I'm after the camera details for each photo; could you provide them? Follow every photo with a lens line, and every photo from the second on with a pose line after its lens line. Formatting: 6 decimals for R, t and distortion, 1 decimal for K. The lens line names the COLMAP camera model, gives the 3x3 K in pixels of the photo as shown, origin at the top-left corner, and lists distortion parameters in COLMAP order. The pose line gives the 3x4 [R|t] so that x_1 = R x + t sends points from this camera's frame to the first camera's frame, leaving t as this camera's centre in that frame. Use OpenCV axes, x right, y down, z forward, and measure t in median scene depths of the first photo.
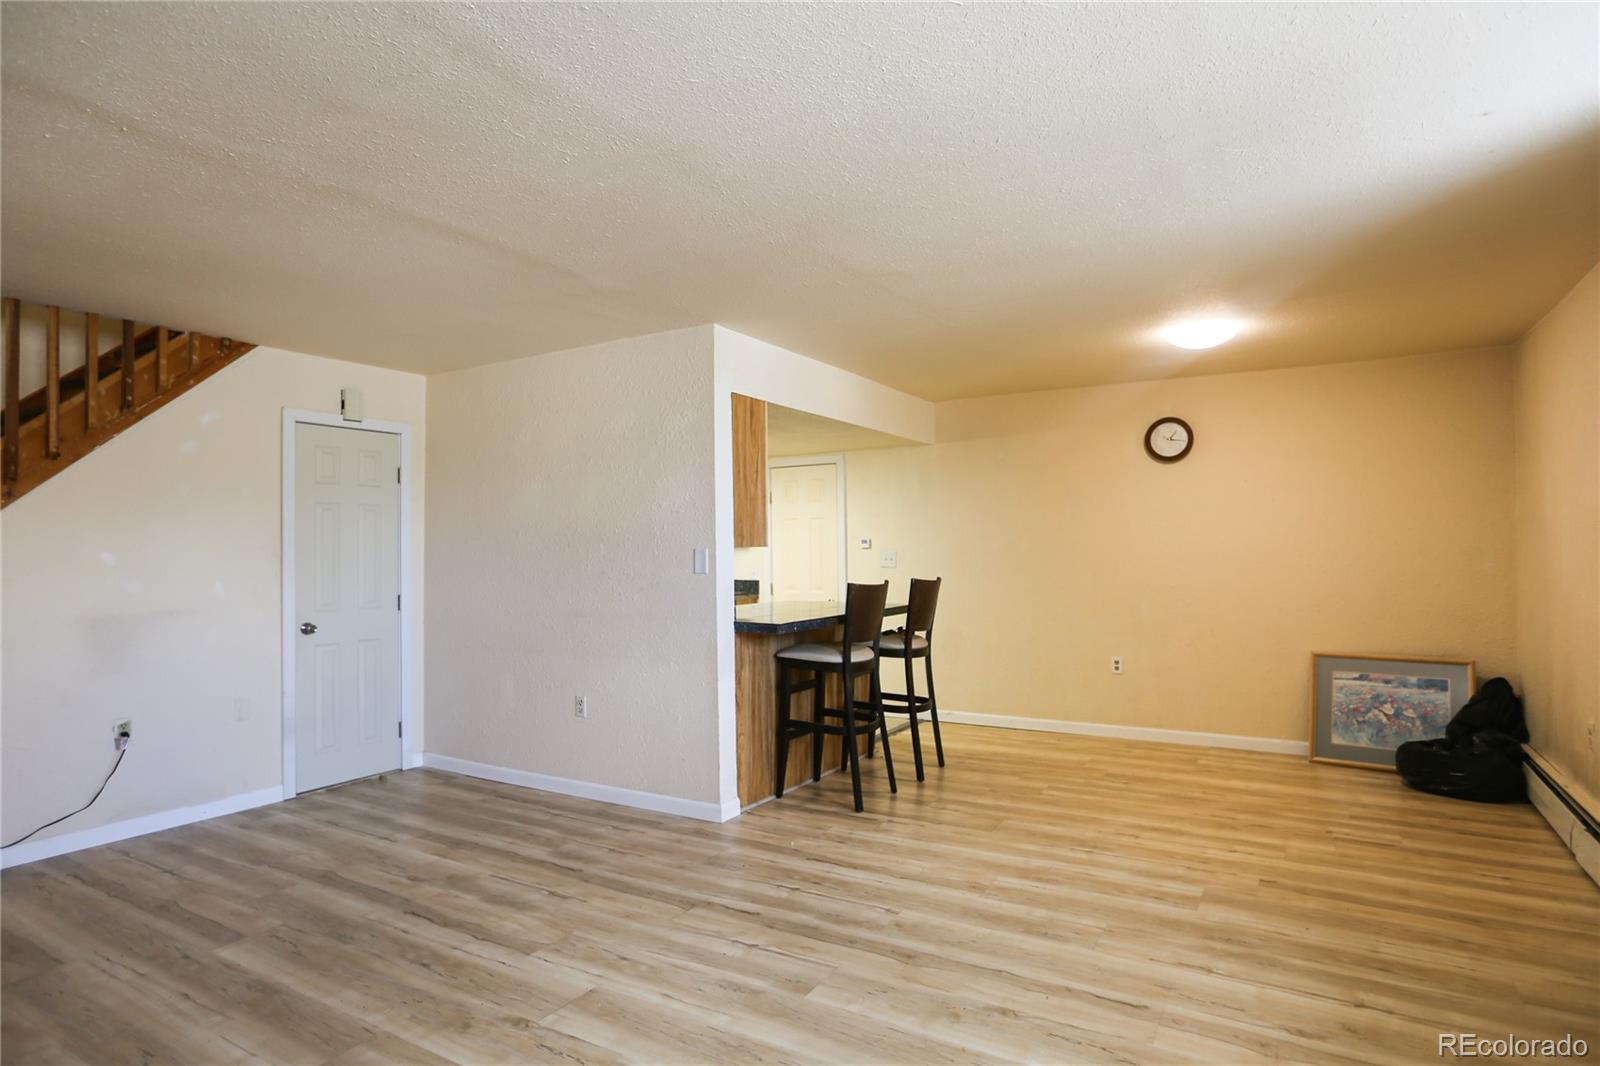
lens RADIAL K [[856.7, 0, 789.0], [0, 856.7, 562.1], [0, 0, 1]] dist [-0.024114, 0.007524]
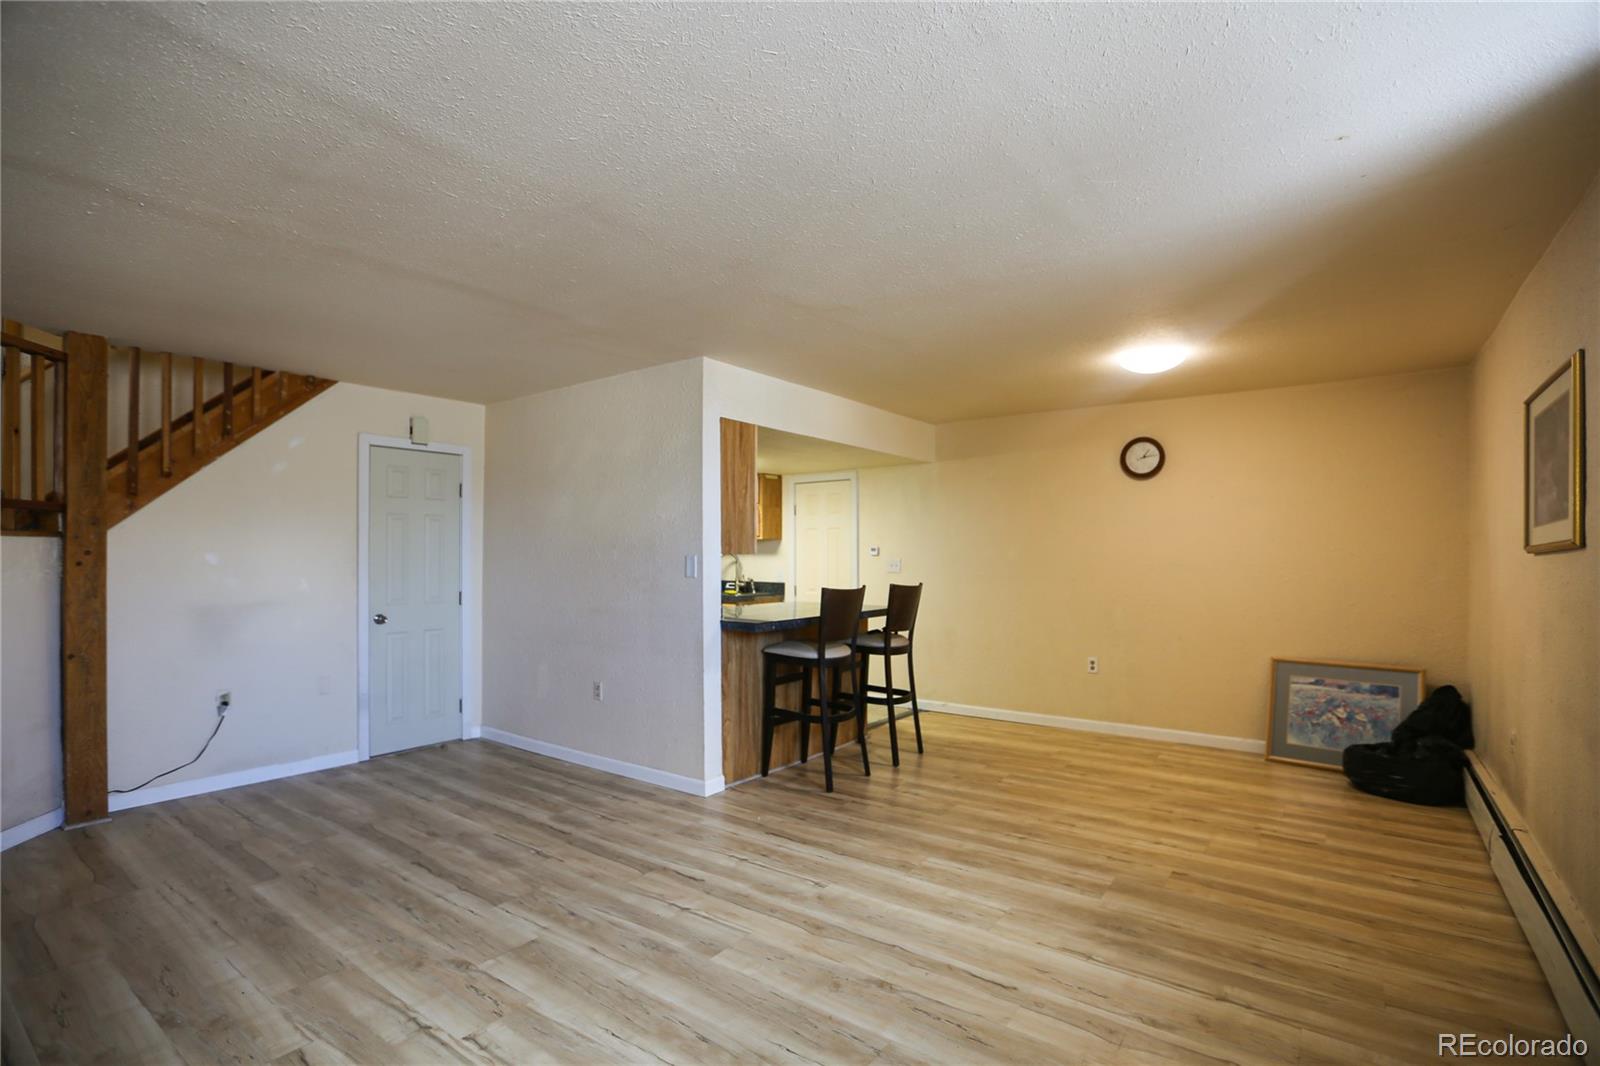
lens RADIAL K [[743.7, 0, 804.7], [0, 743.7, 580.3], [0, 0, 1]] dist [-0.039825, 0.010533]
pose [[0.995546, 0.013377, -0.093324, 0.149076], [-0.011207, 0.999655, 0.023736, -0.009191], [0.093610, -0.022584, 0.995353, 0.036295]]
